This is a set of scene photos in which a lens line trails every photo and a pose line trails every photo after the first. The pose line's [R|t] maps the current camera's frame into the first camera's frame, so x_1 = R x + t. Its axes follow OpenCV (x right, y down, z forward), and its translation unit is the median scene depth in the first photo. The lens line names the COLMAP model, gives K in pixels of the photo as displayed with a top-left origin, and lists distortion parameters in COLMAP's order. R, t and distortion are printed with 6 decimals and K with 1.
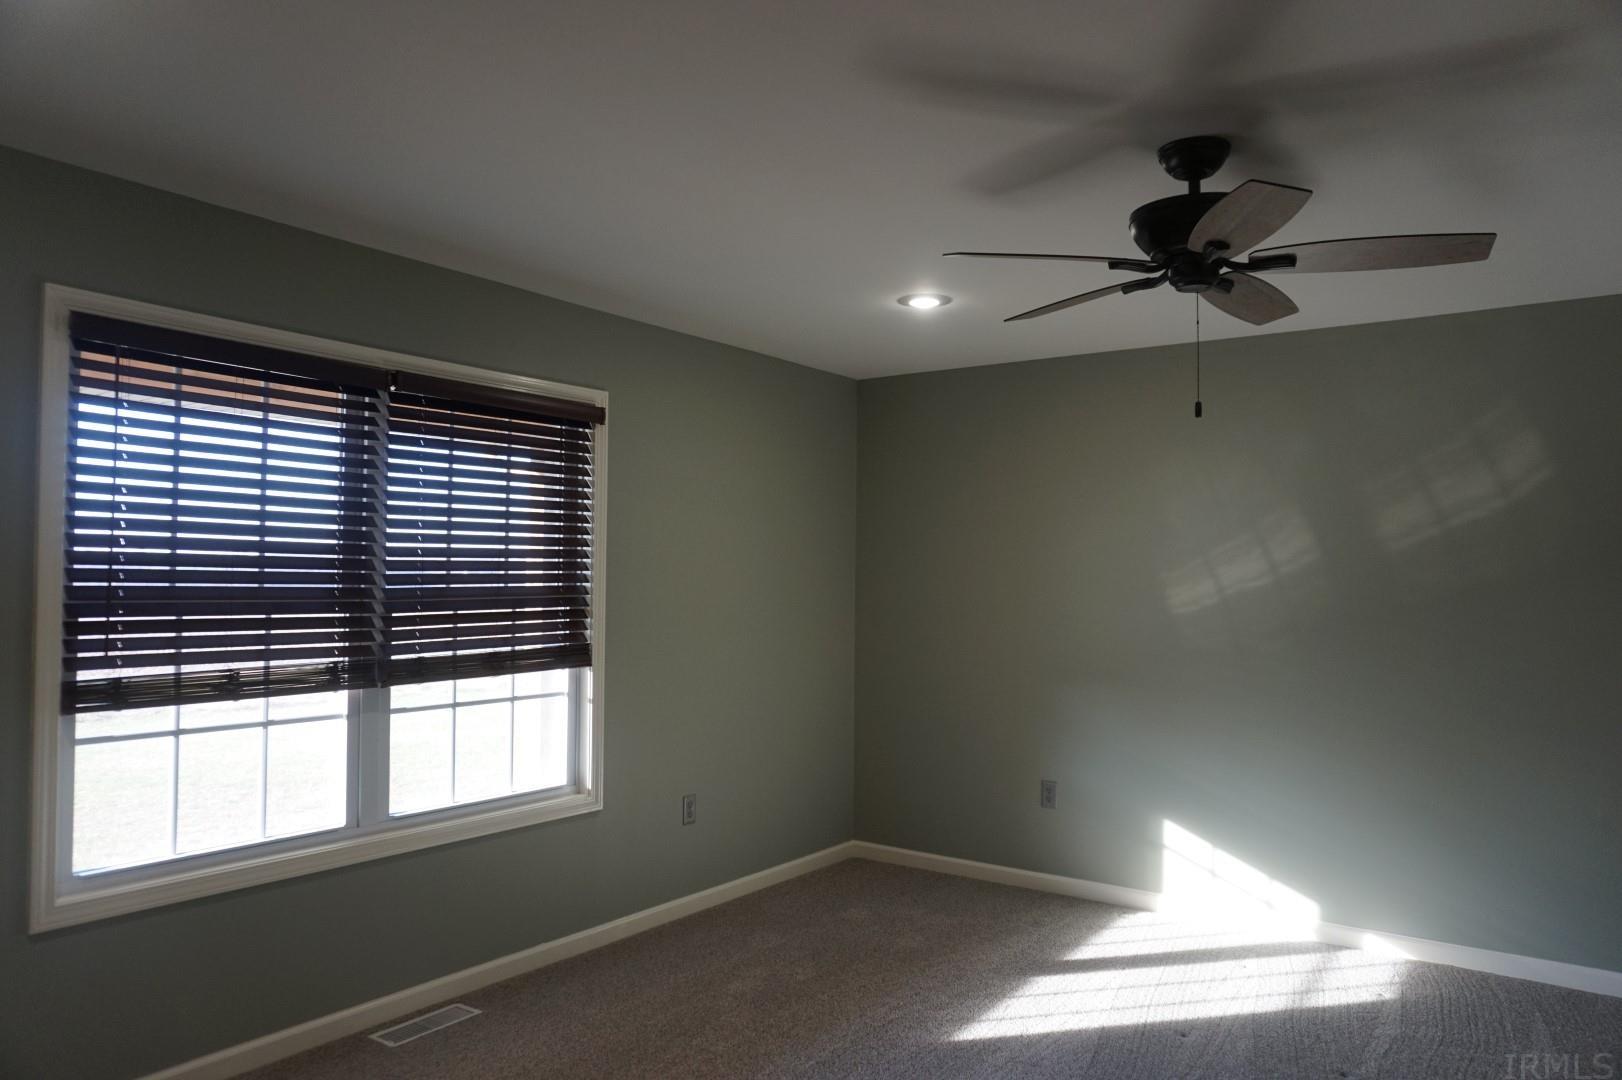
lens RADIAL K [[1100.6, 0, 813.0], [0, 1100.6, 541.9], [0, 0, 1]] dist [-0.014196, 0.006359]
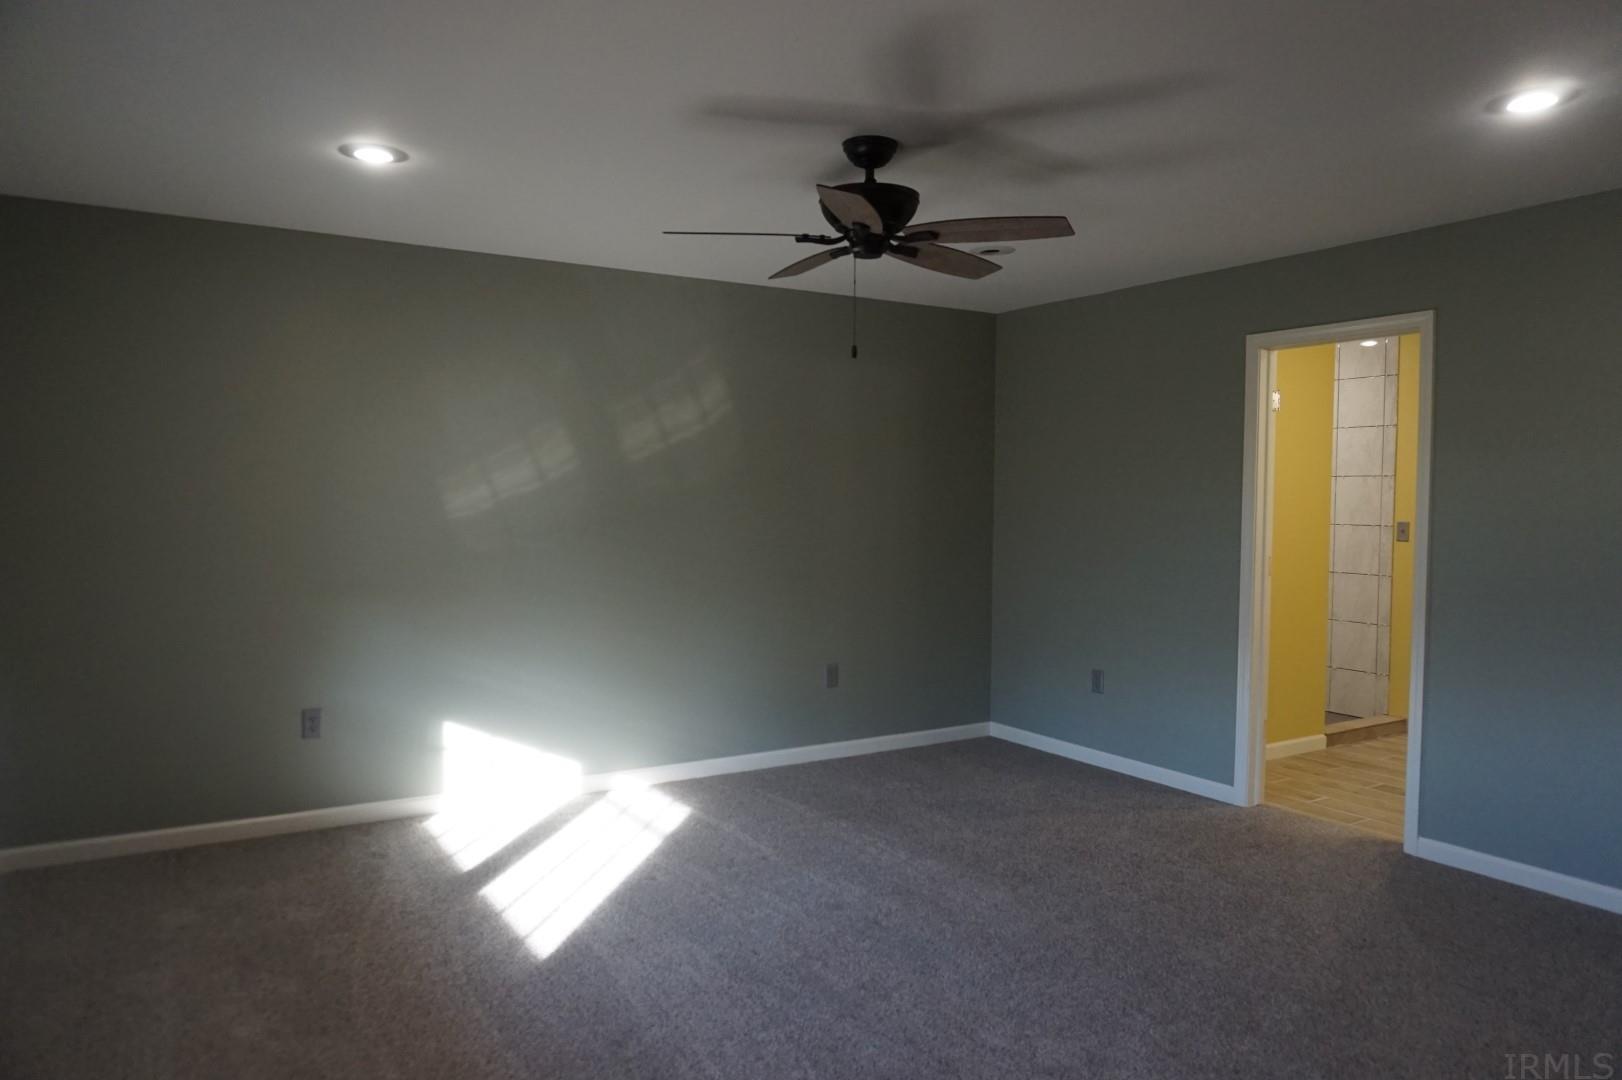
lens RADIAL K [[1100.6, 0, 815.9], [0, 1100.6, 556.5], [0, 0, 1]] dist [-0.014196, 0.006359]
pose [[0.392188, -0.058627, 0.918015, -0.491862], [-0.035863, 0.996234, 0.078944, 0.008988], [-0.919186, -0.063884, 0.388608, 0.315777]]
